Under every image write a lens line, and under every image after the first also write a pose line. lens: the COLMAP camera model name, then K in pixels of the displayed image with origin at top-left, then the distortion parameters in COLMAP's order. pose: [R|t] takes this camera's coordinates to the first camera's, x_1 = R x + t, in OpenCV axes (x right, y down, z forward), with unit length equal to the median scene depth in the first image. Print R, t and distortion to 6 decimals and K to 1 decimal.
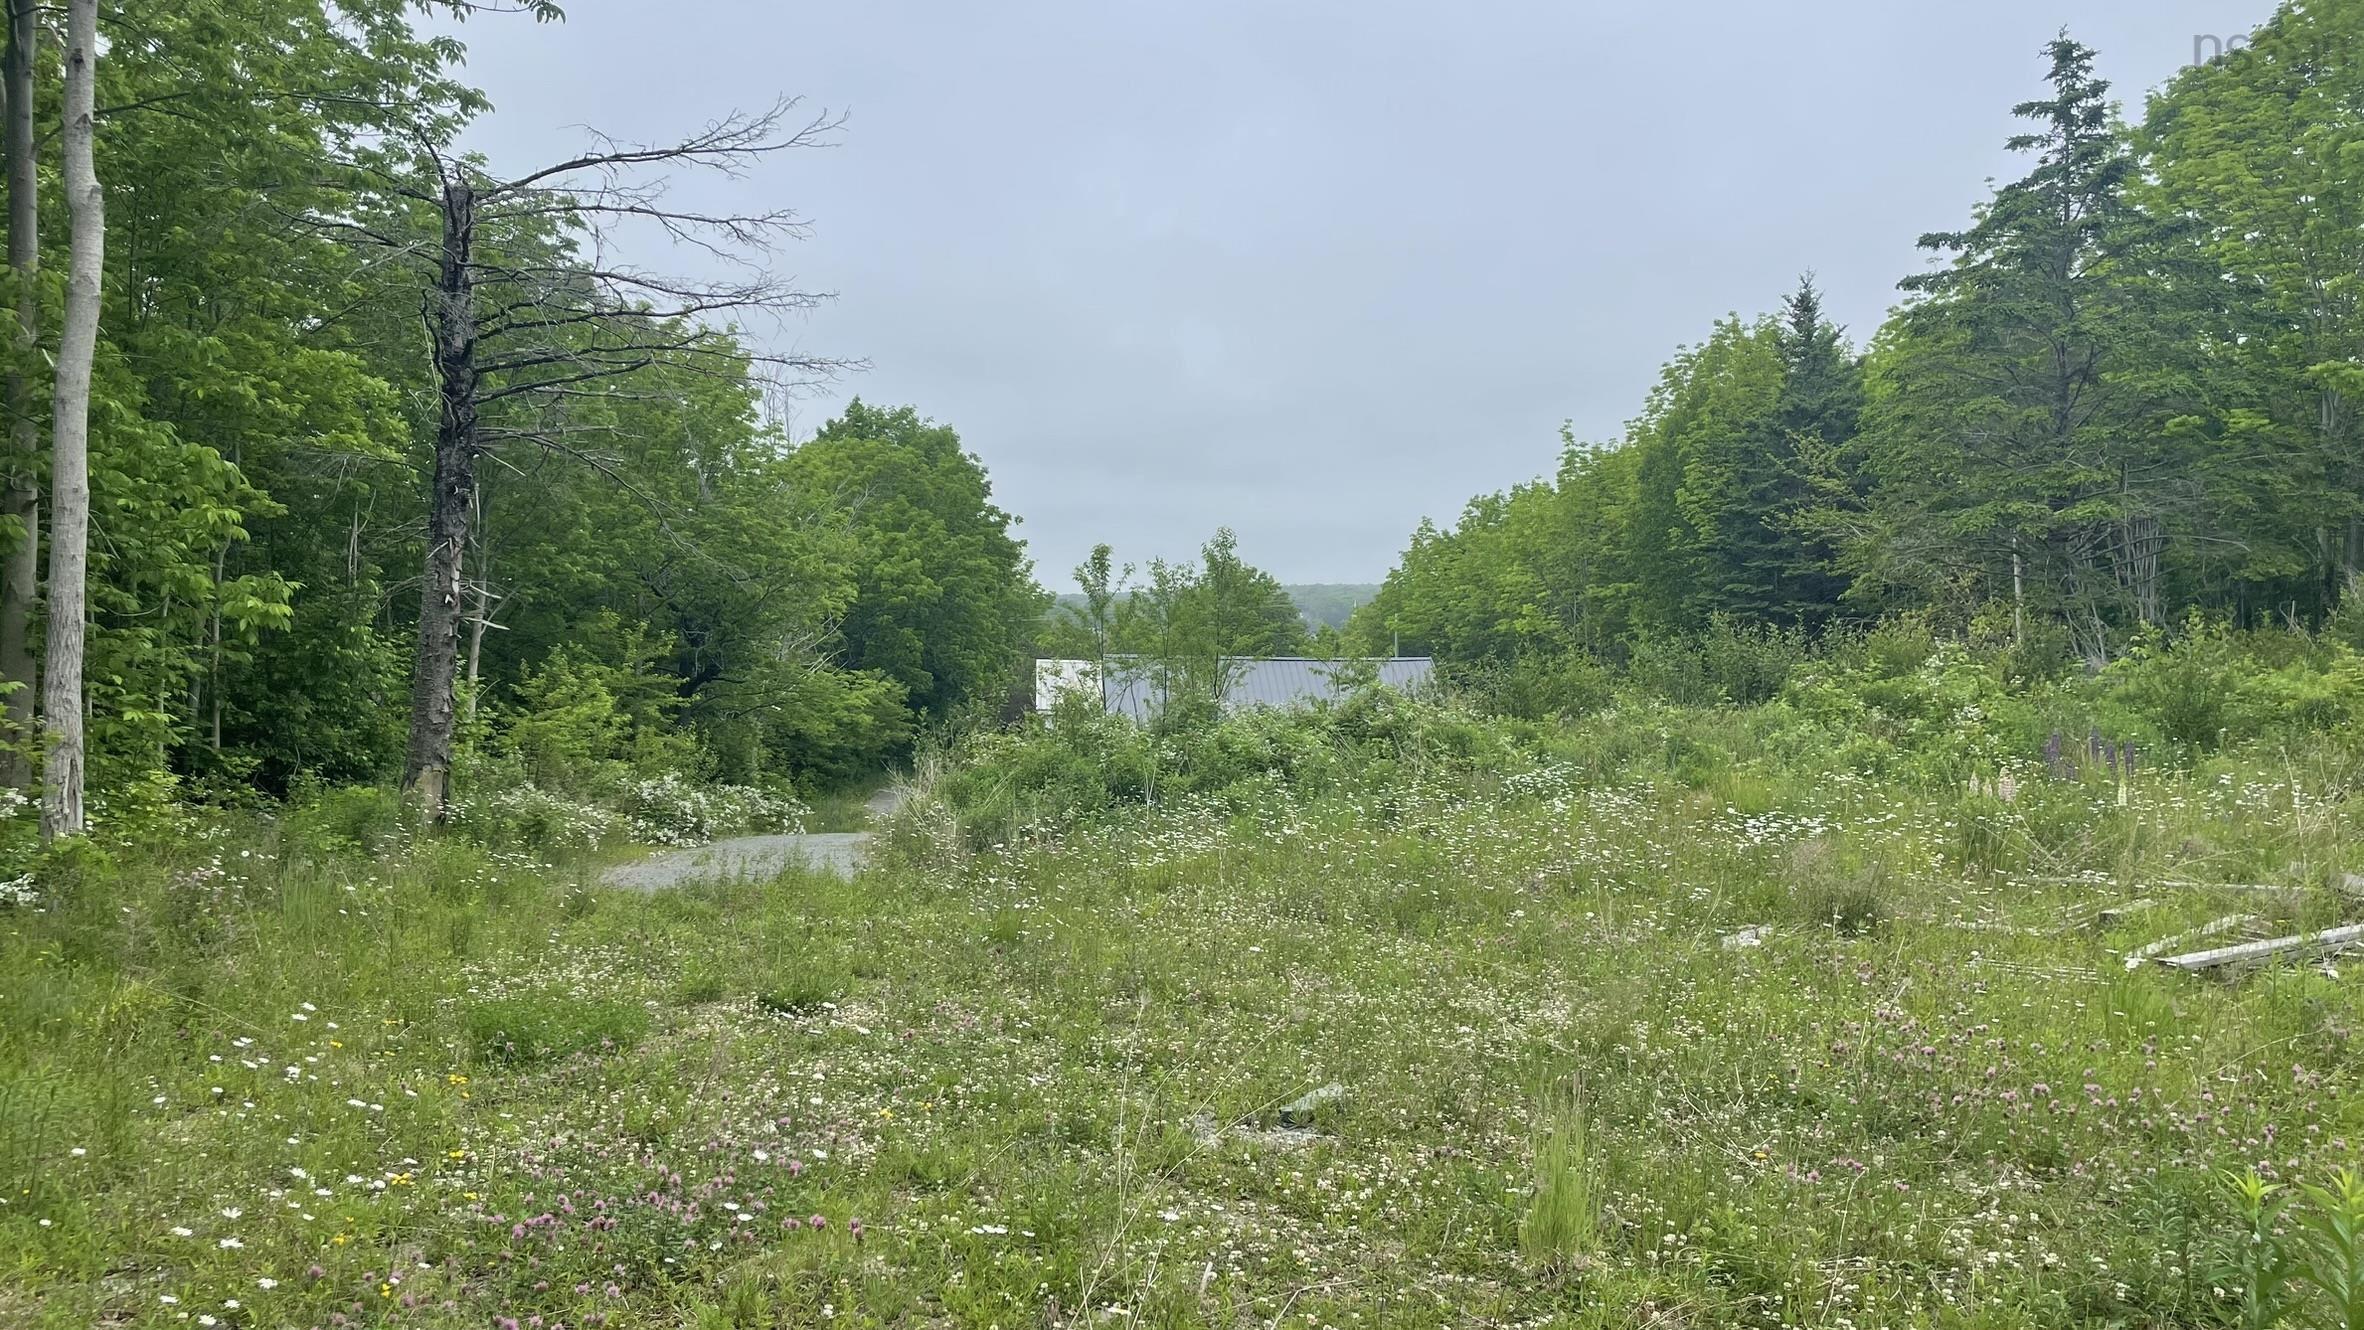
lens RADIAL K [[1793.6, 0, 1182.0], [0, 1793.6, 665.0], [0, 0, 1]] dist [-0.002351, -0.002246]
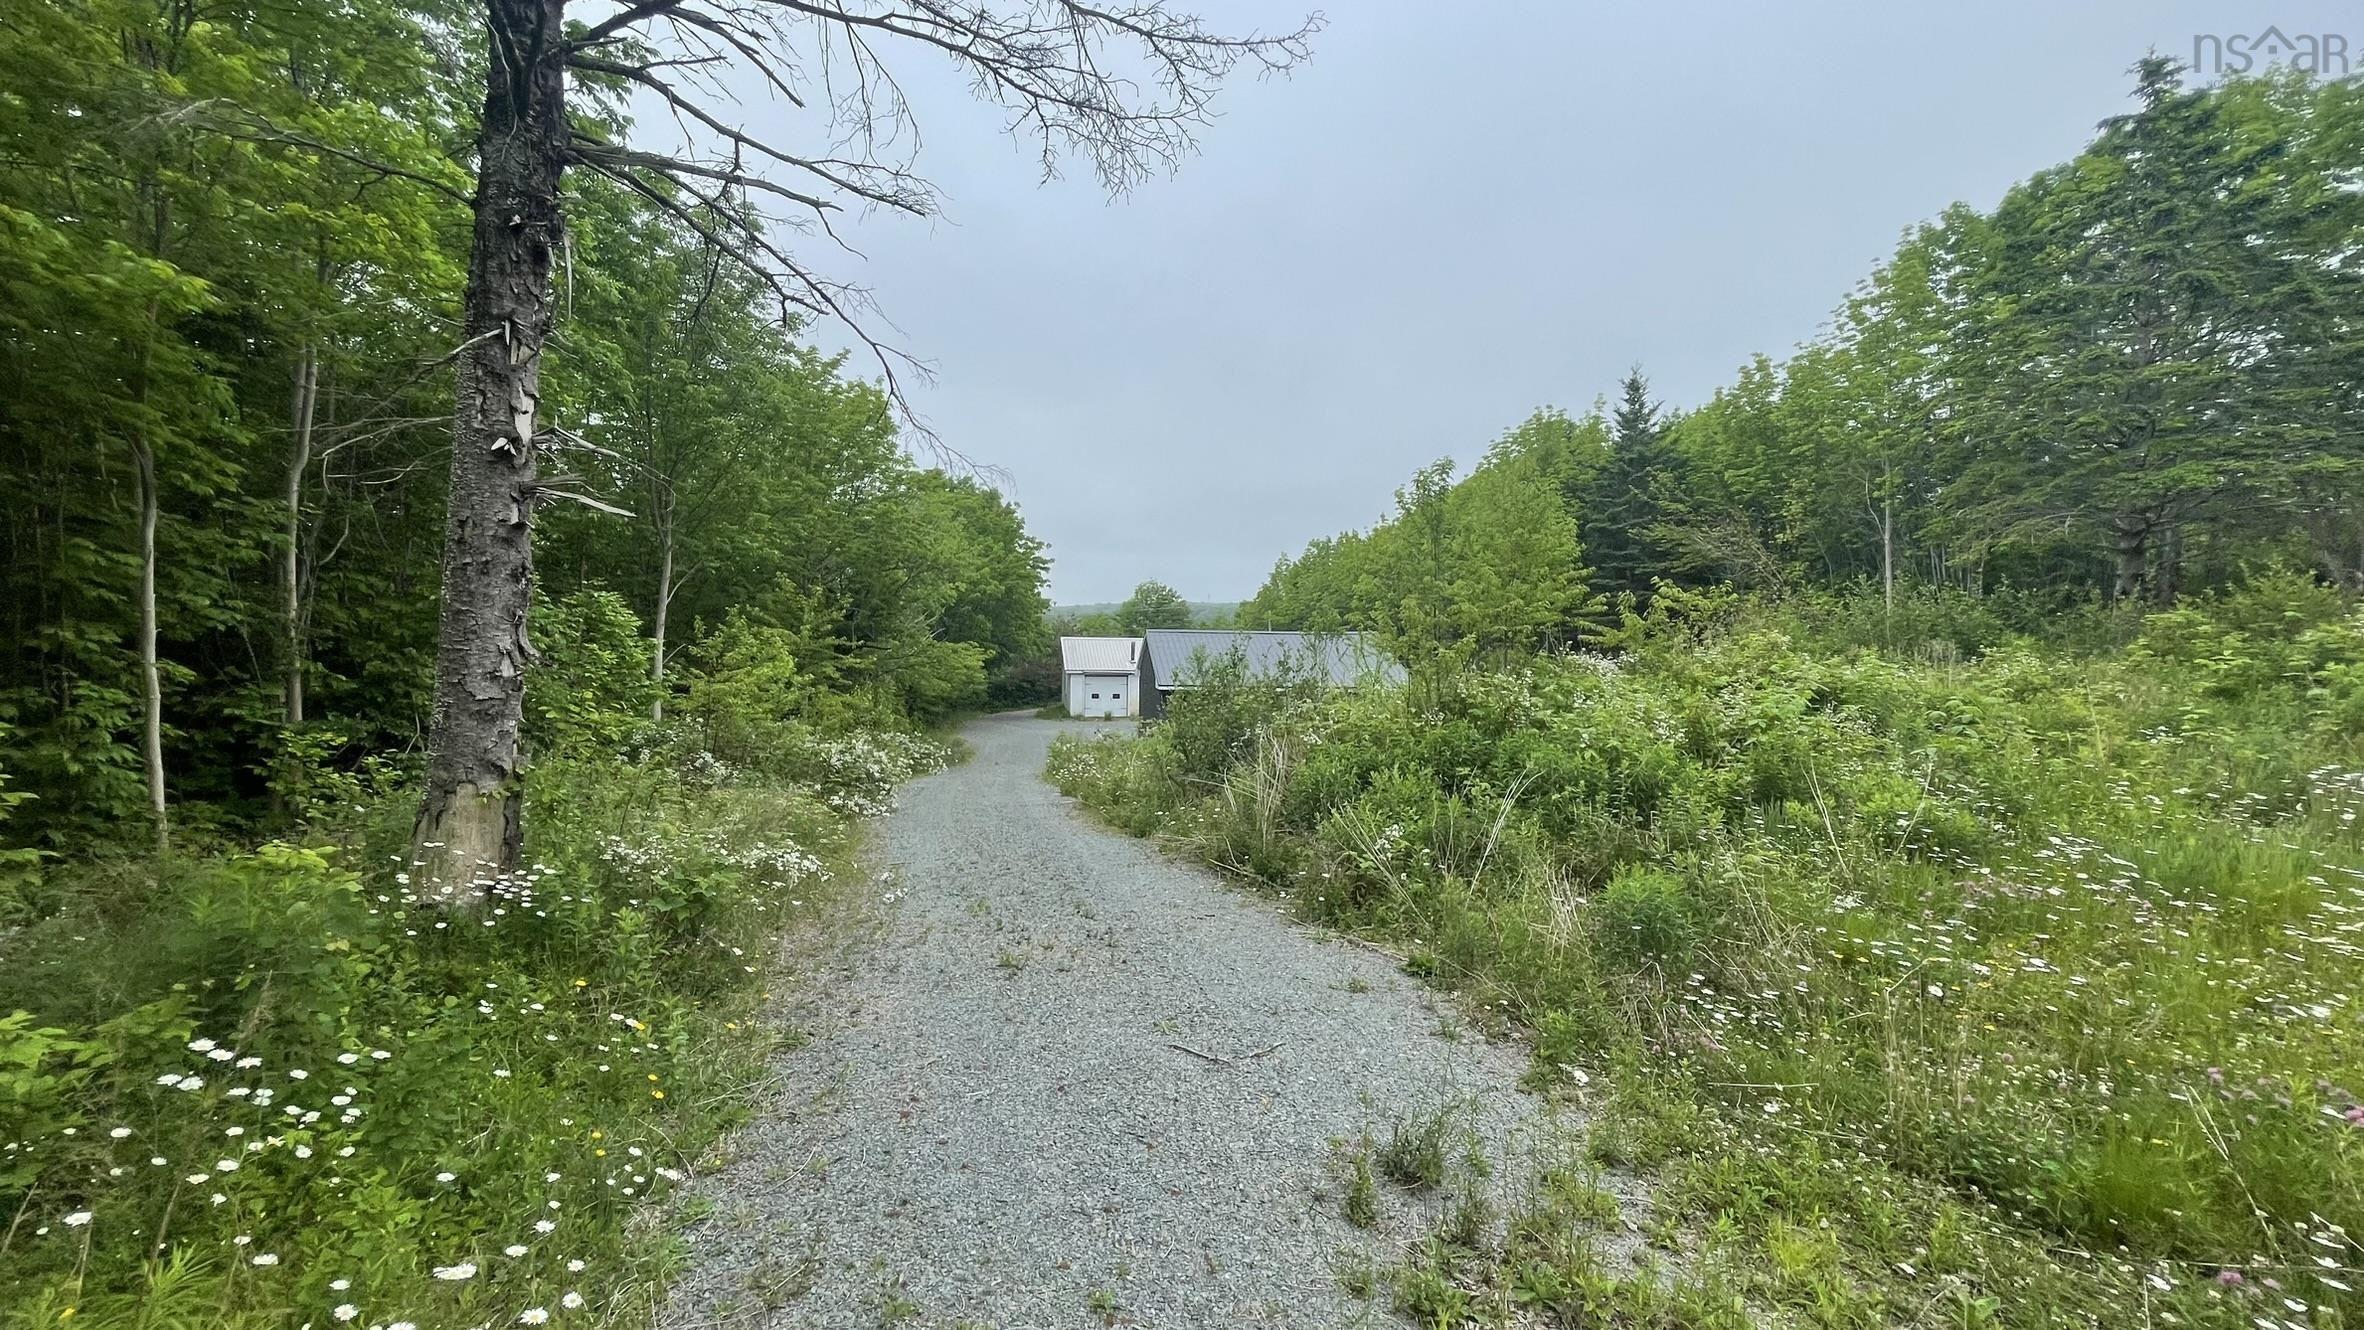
lens RADIAL K [[954.2, 0, 1184.1], [0, 954.2, 661.5], [0, 0, 1]] dist [-0.002167, -0.000667]
pose [[0.994557, -0.004083, 0.104117, -0.149678], [0.002322, 0.999852, 0.017028, 0.010746], [-0.104171, -0.016694, 0.994419, 0.428858]]
